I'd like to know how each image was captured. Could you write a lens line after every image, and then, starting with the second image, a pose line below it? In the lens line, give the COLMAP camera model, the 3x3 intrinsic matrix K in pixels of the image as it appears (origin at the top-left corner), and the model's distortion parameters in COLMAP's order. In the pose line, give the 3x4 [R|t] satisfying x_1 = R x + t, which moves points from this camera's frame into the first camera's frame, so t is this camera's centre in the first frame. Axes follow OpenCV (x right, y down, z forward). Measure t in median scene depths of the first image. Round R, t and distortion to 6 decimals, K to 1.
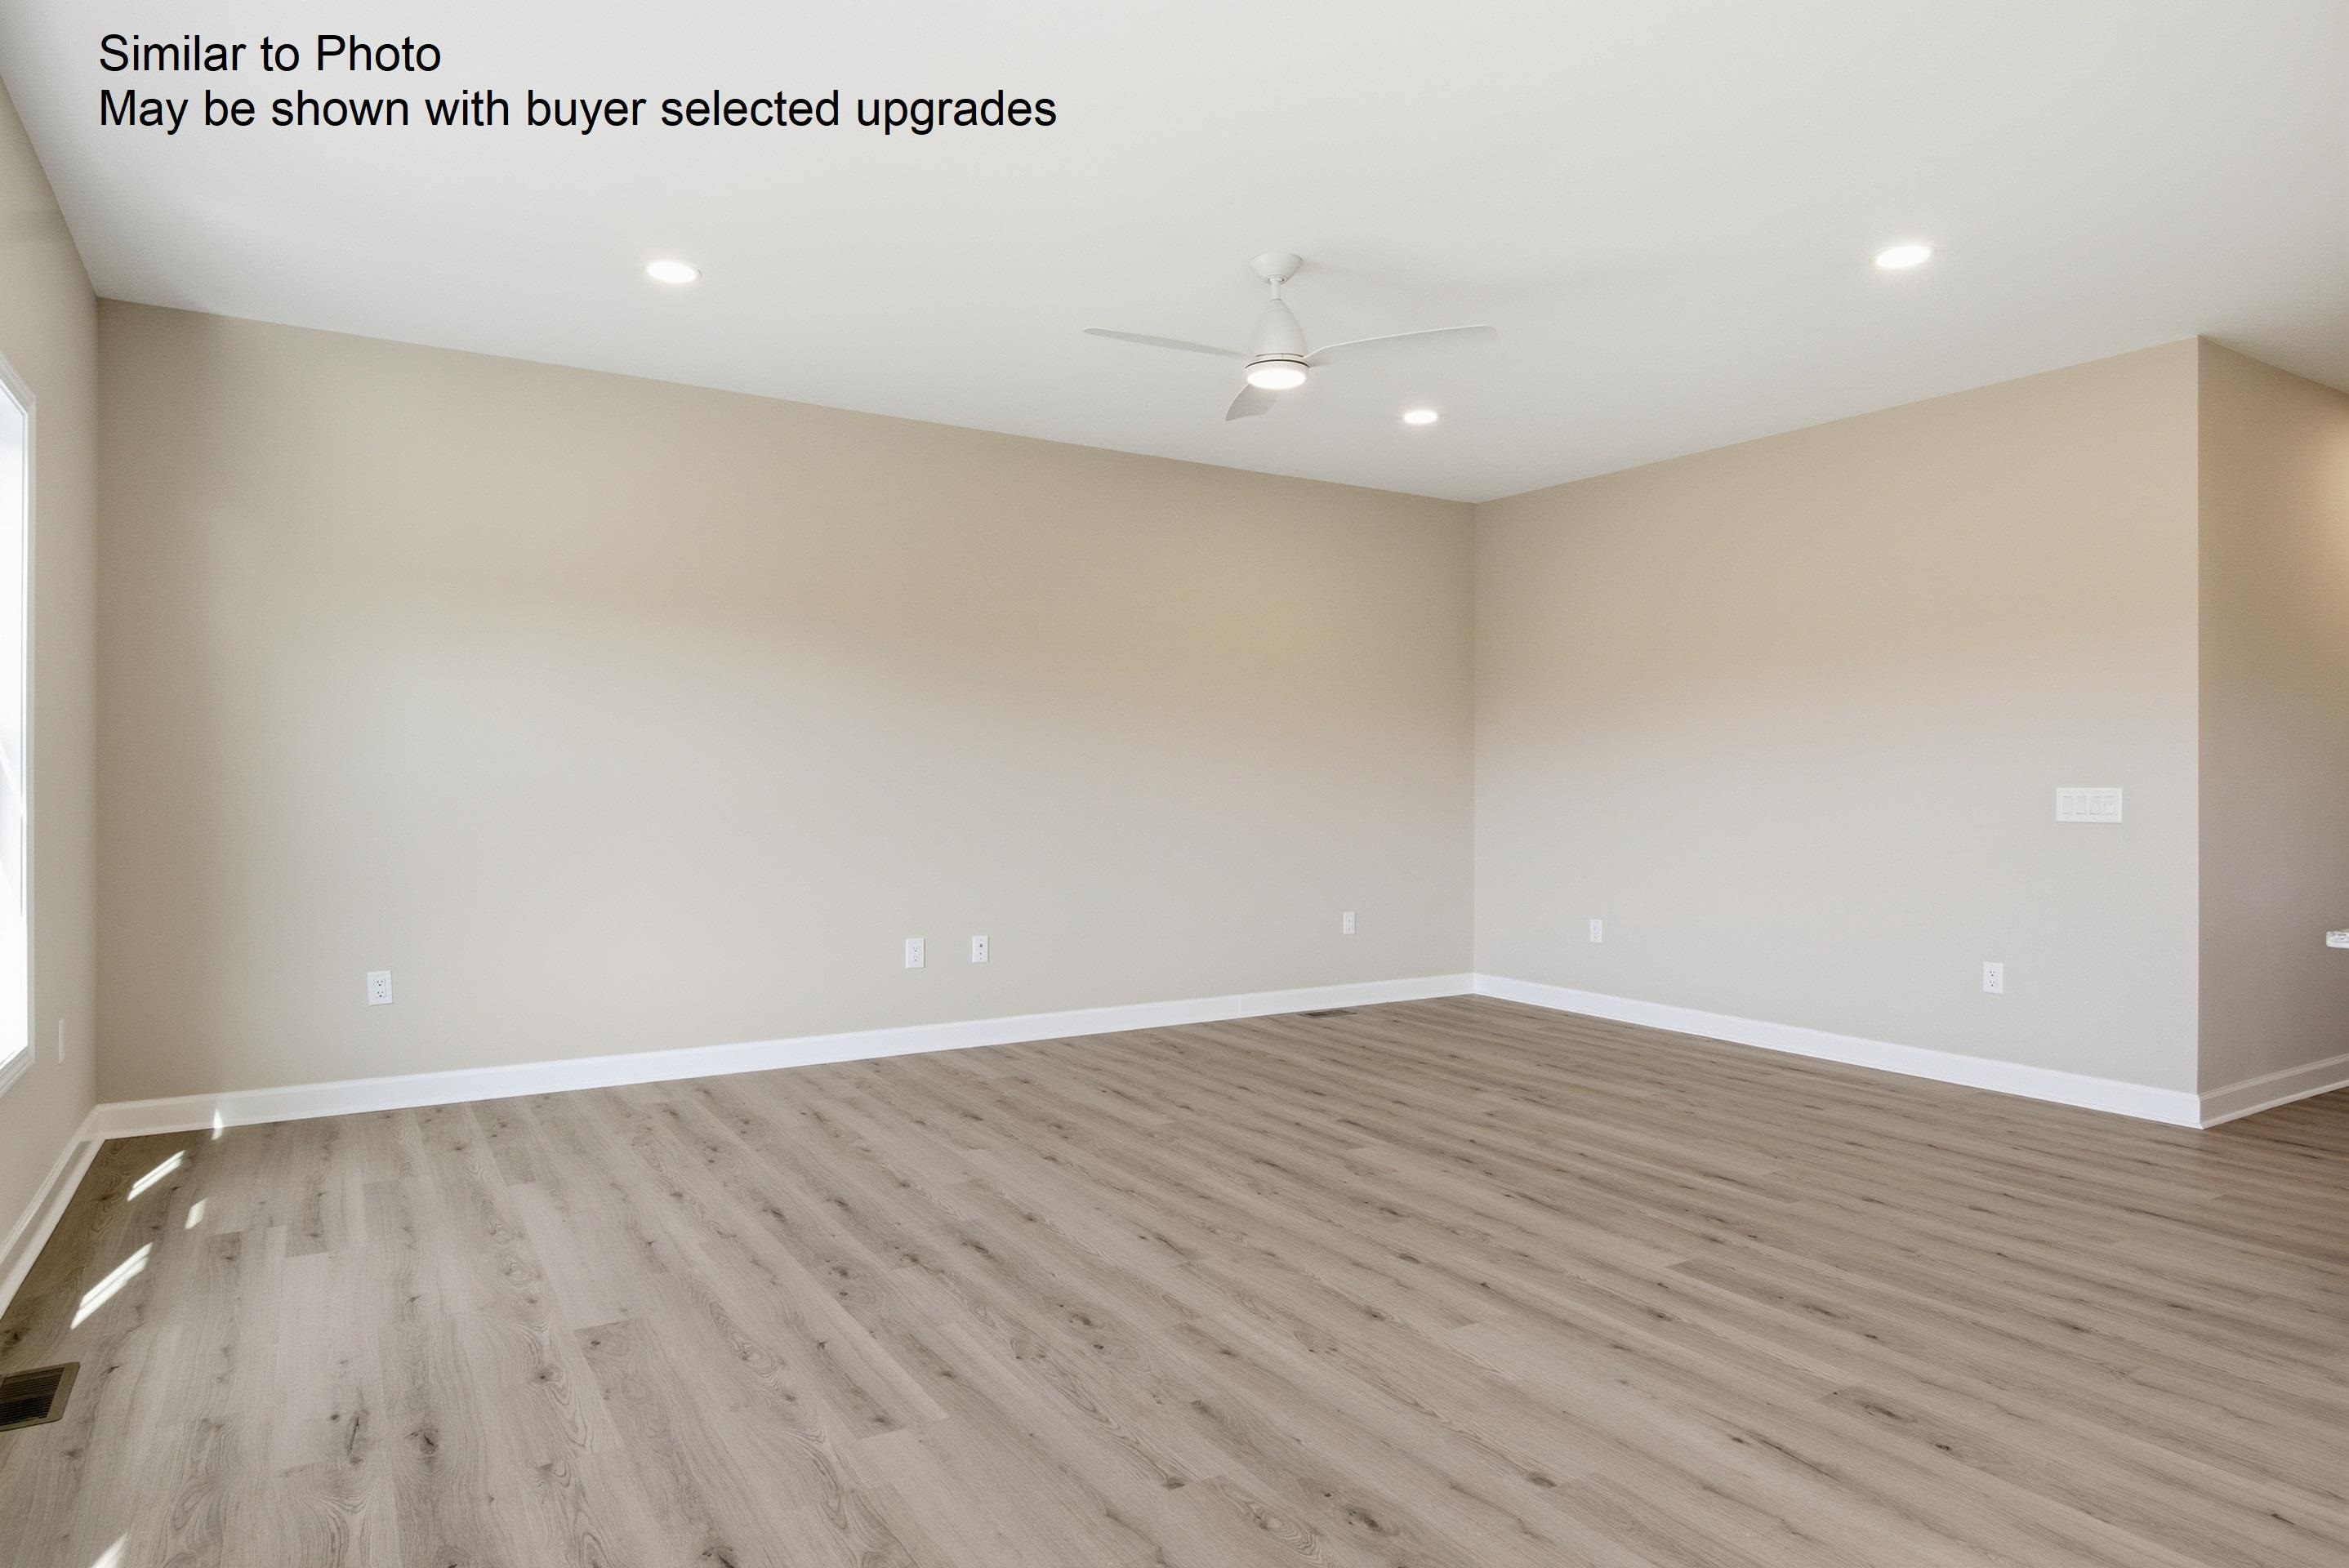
lens RADIAL K [[1366.5, 0, 1151.9], [0, 1366.5, 779.8], [0, 0, 1]] dist [-0.002182, -0.002204]
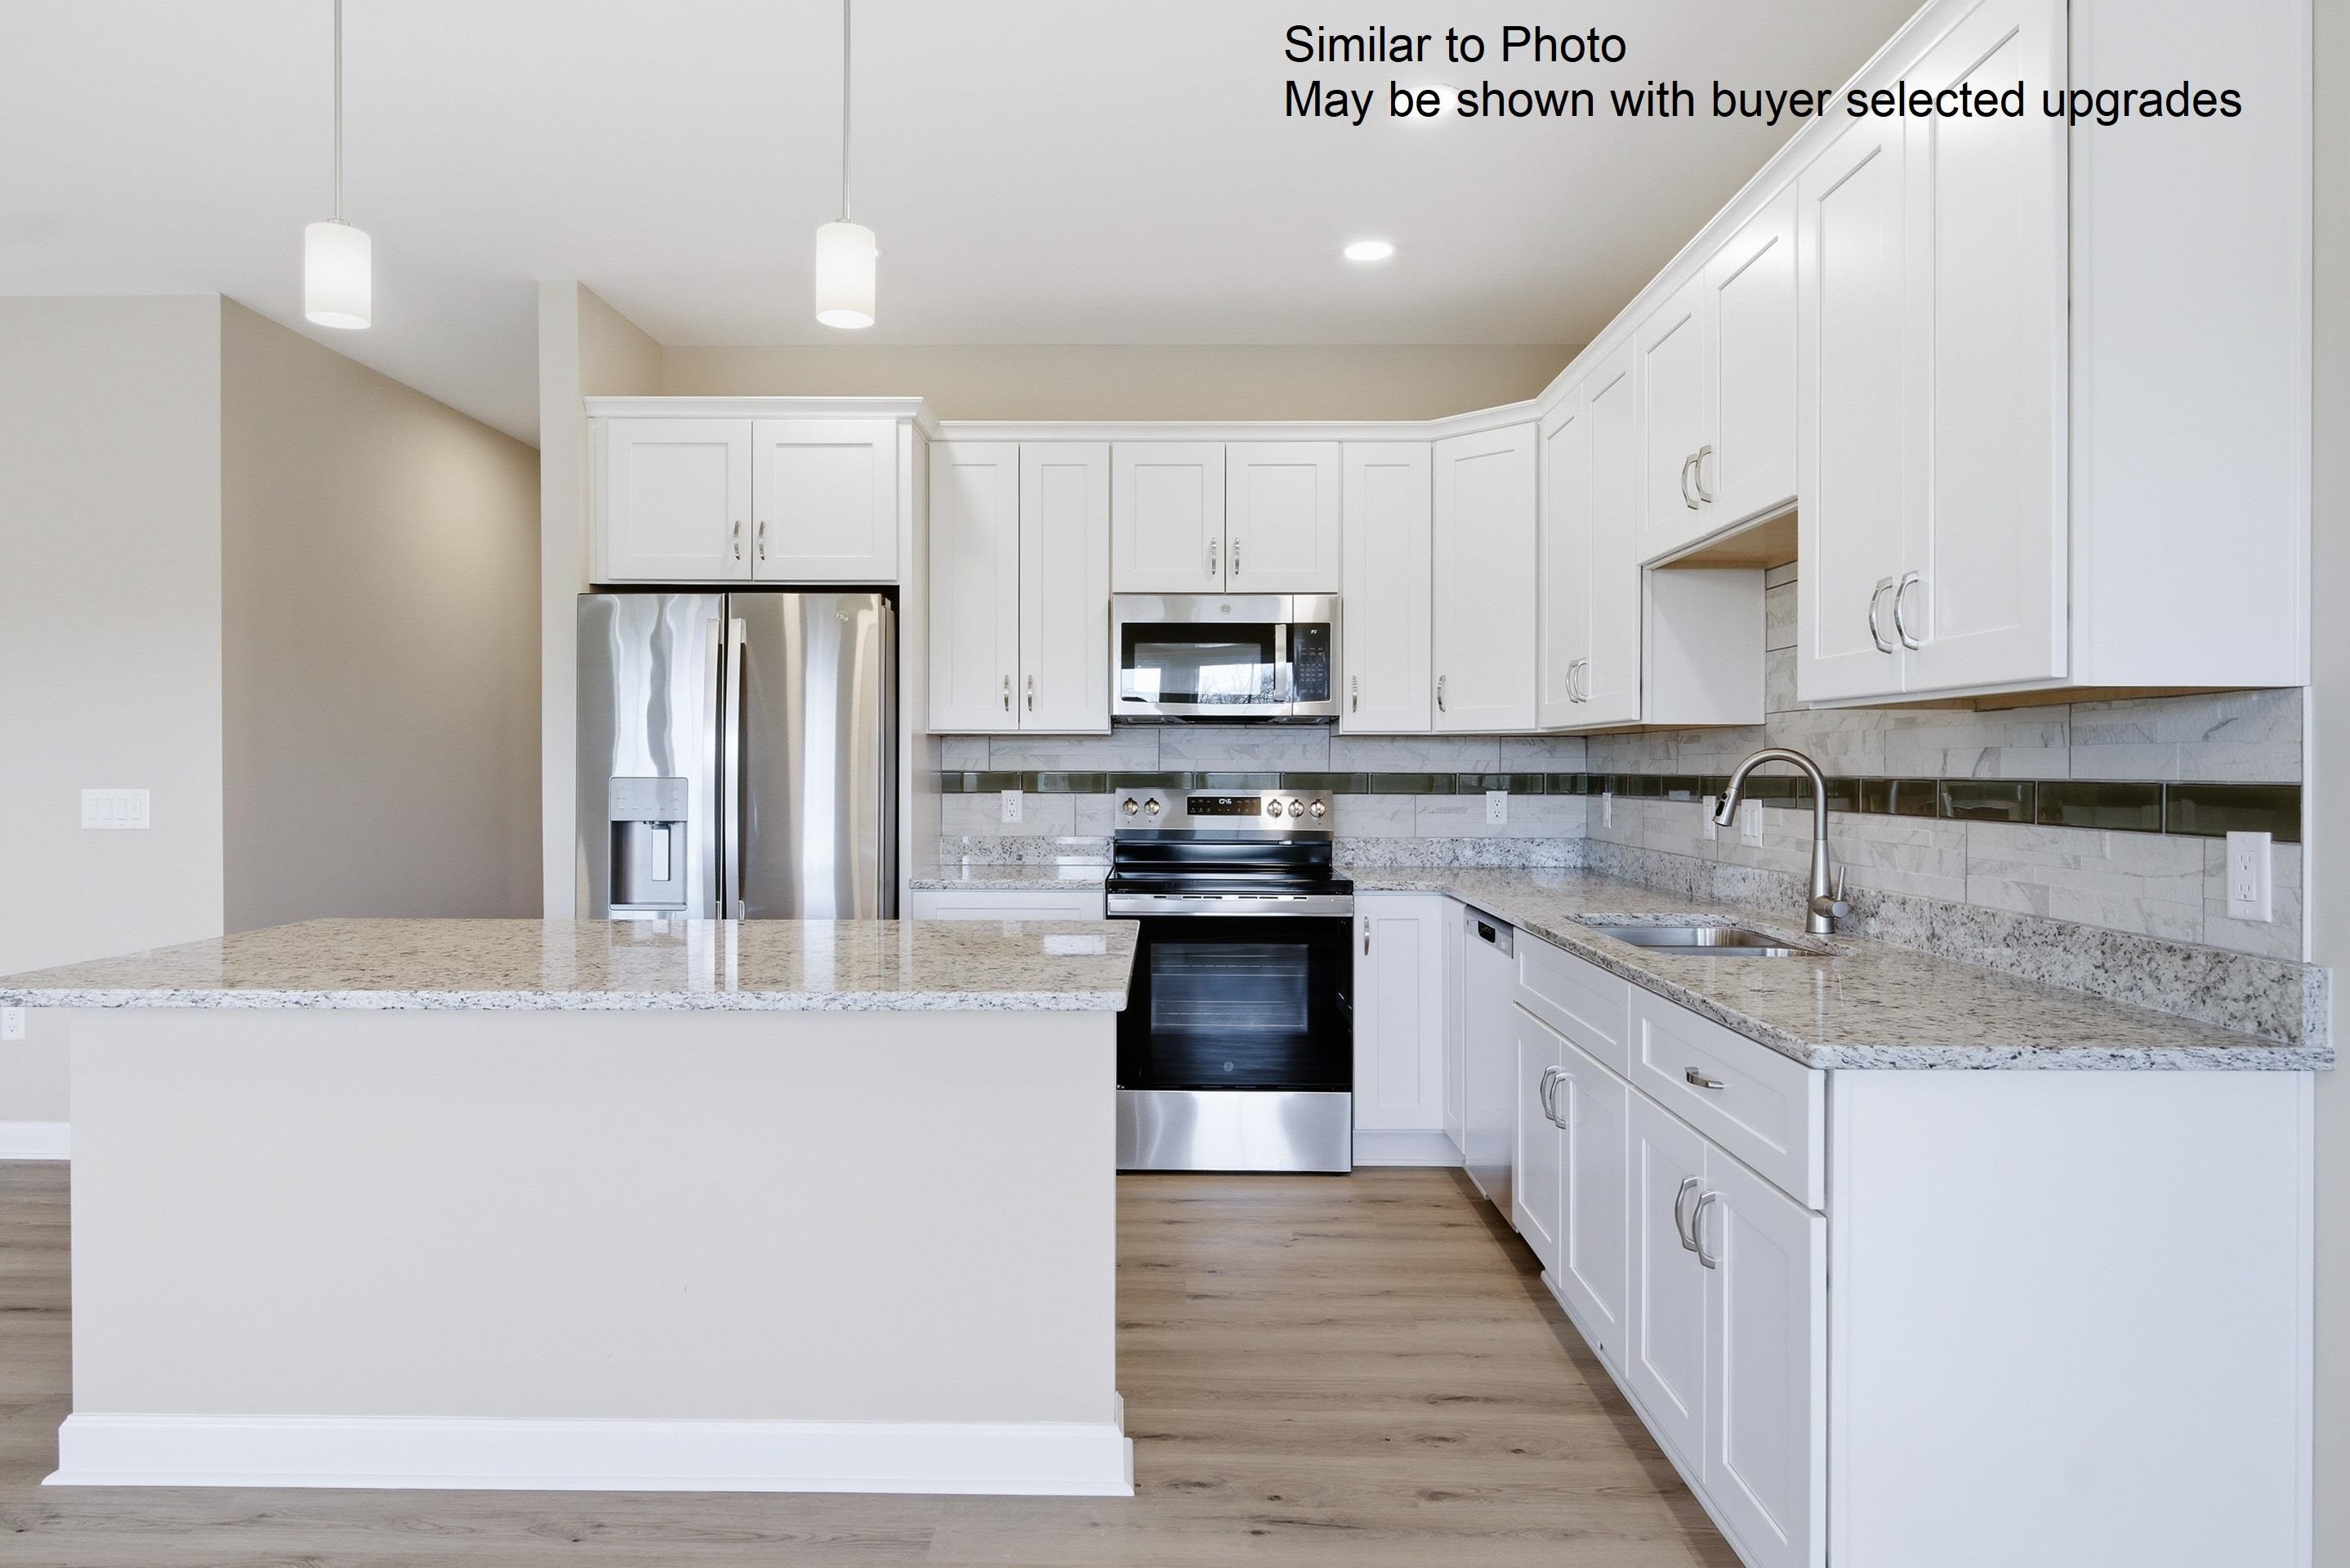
lens RADIAL K [[1422.2, 0, 1153.4], [0, 1422.2, 769.7], [0, 0, 1]] dist [0.001007, -0.002582]
pose [[0.539499, -0.005643, 0.841968, 0.399481], [-0.000975, 0.999973, 0.007327, -0.019032], [-0.841986, -0.004774, 0.539478, -0.053692]]
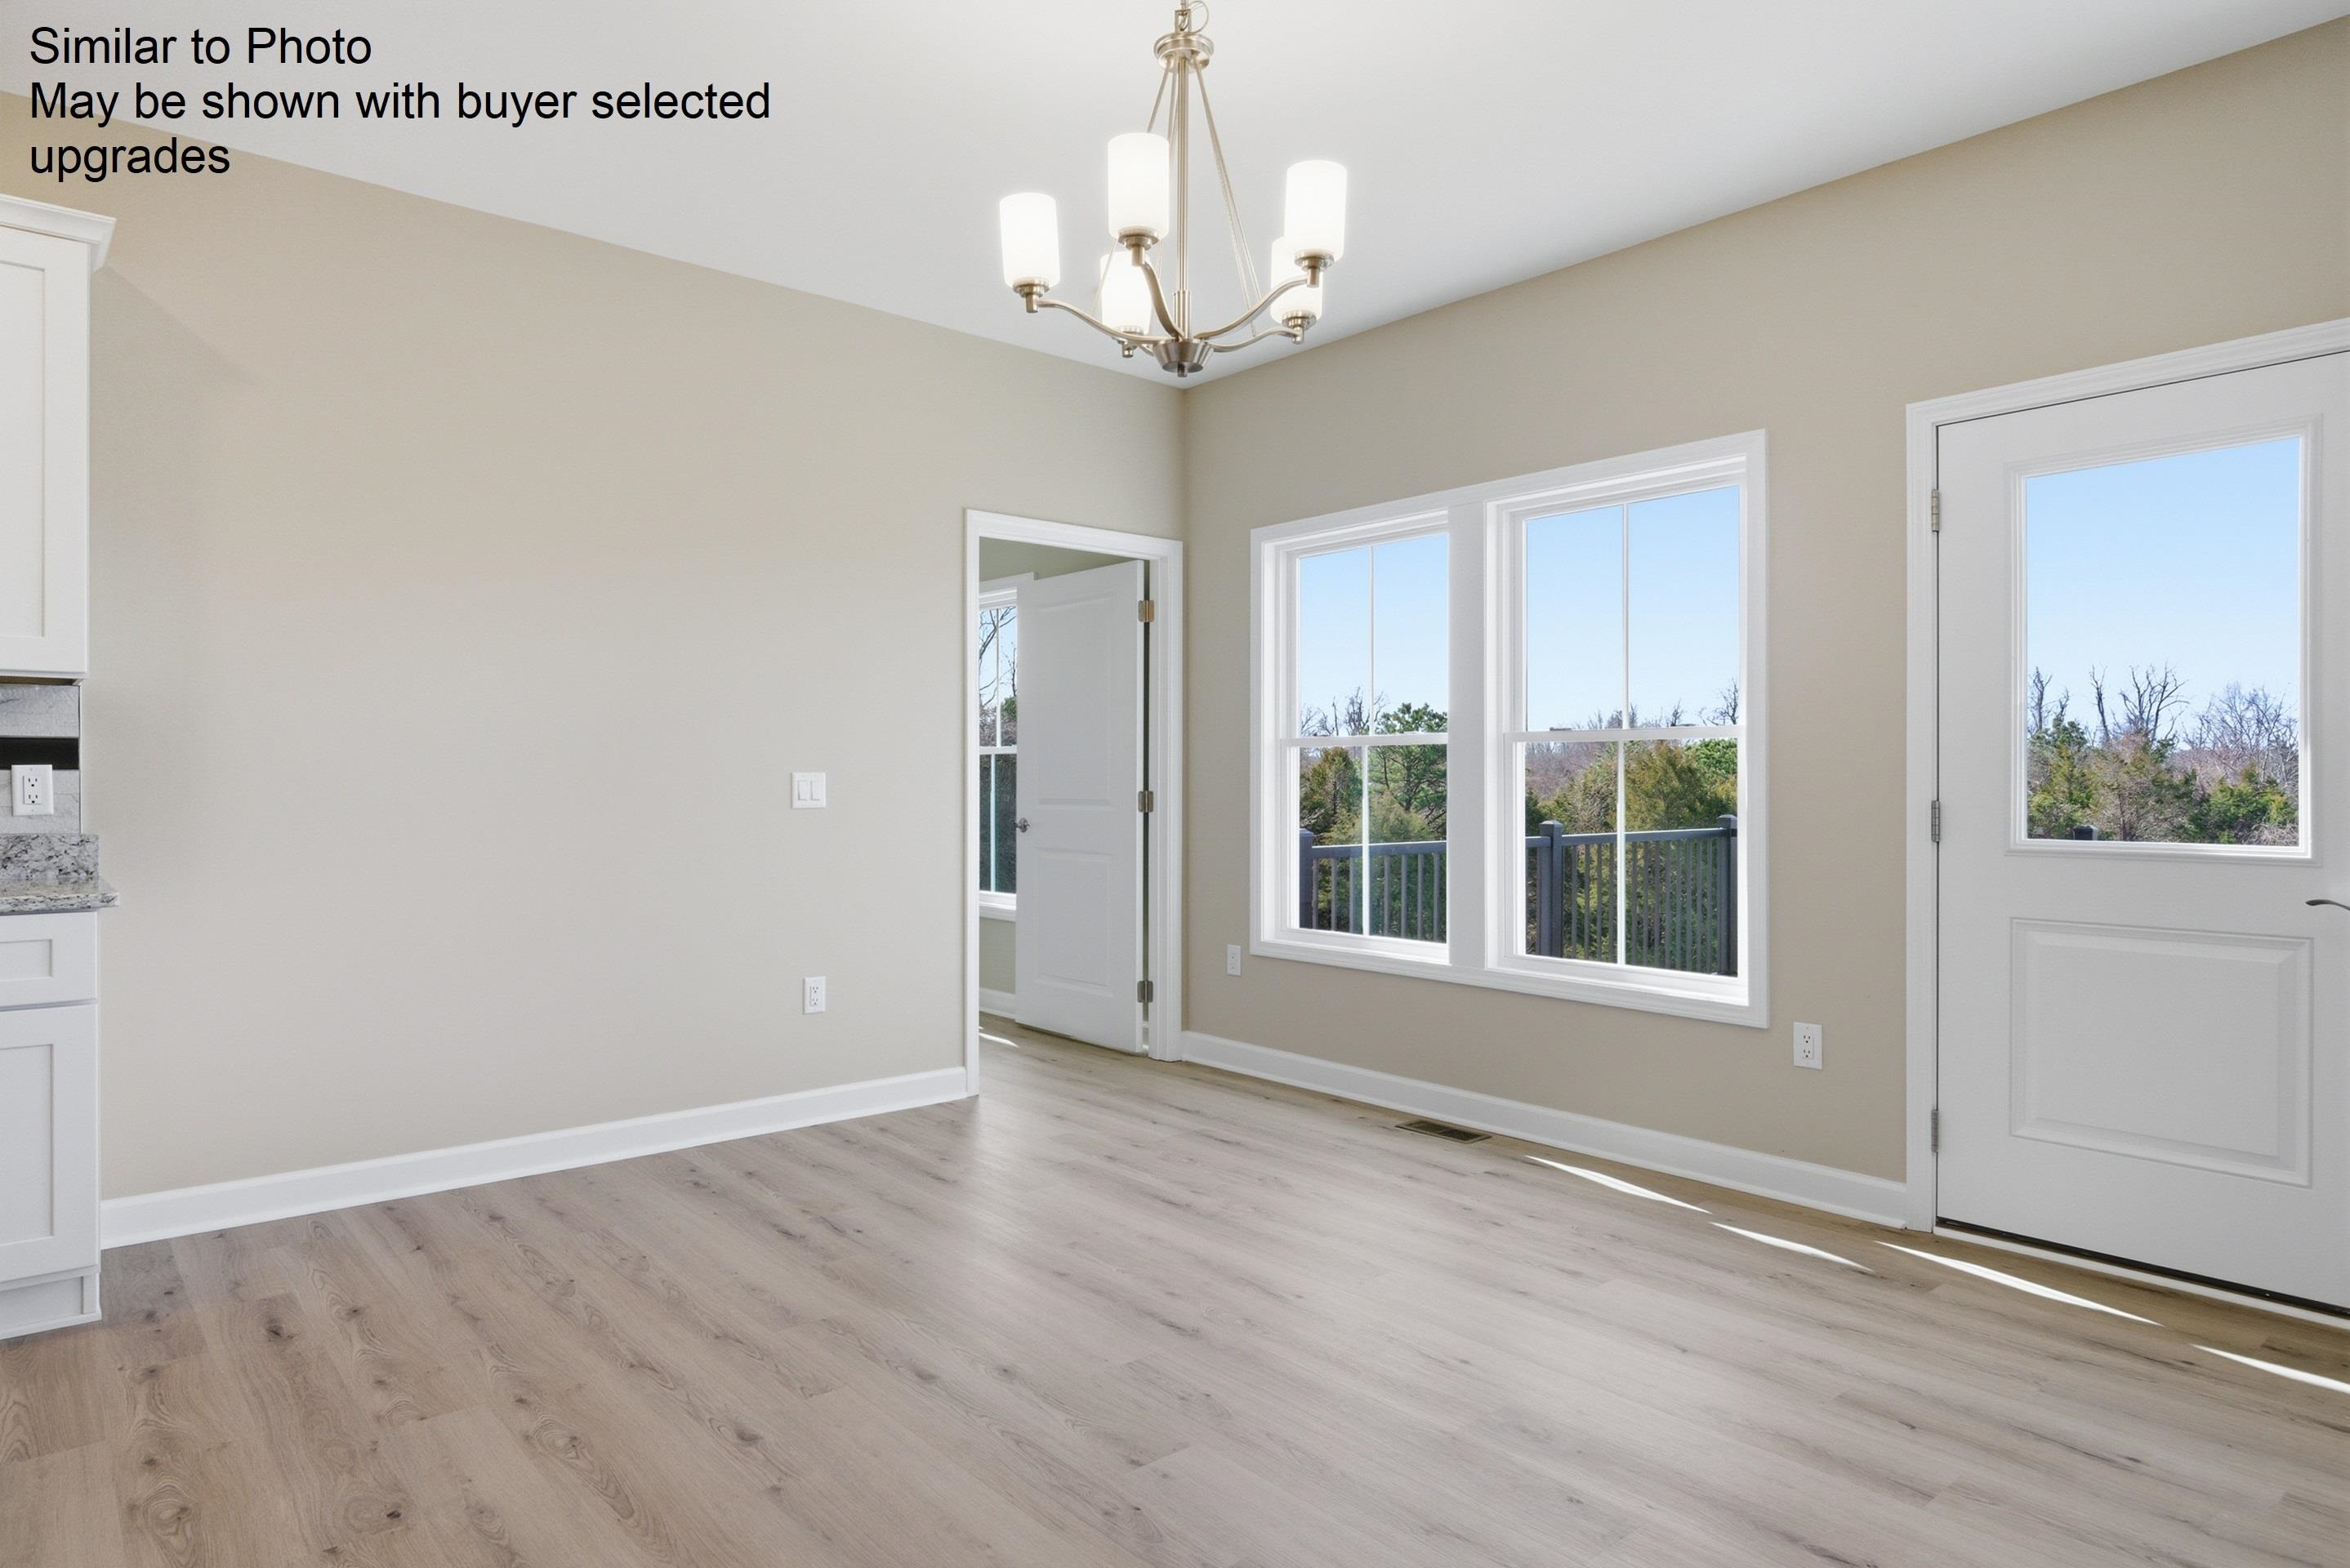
lens RADIAL K [[1367.1, 0, 1152.4], [0, 1367.1, 779.8], [0, 0, 1]] dist [-0.002182, -0.002204]
pose [[-0.988115, -0.007611, -0.153527, 0.483639], [-0.007106, 0.999967, -0.003837, 0.016421], [0.153552, -0.002701, -0.988137, 0.898457]]
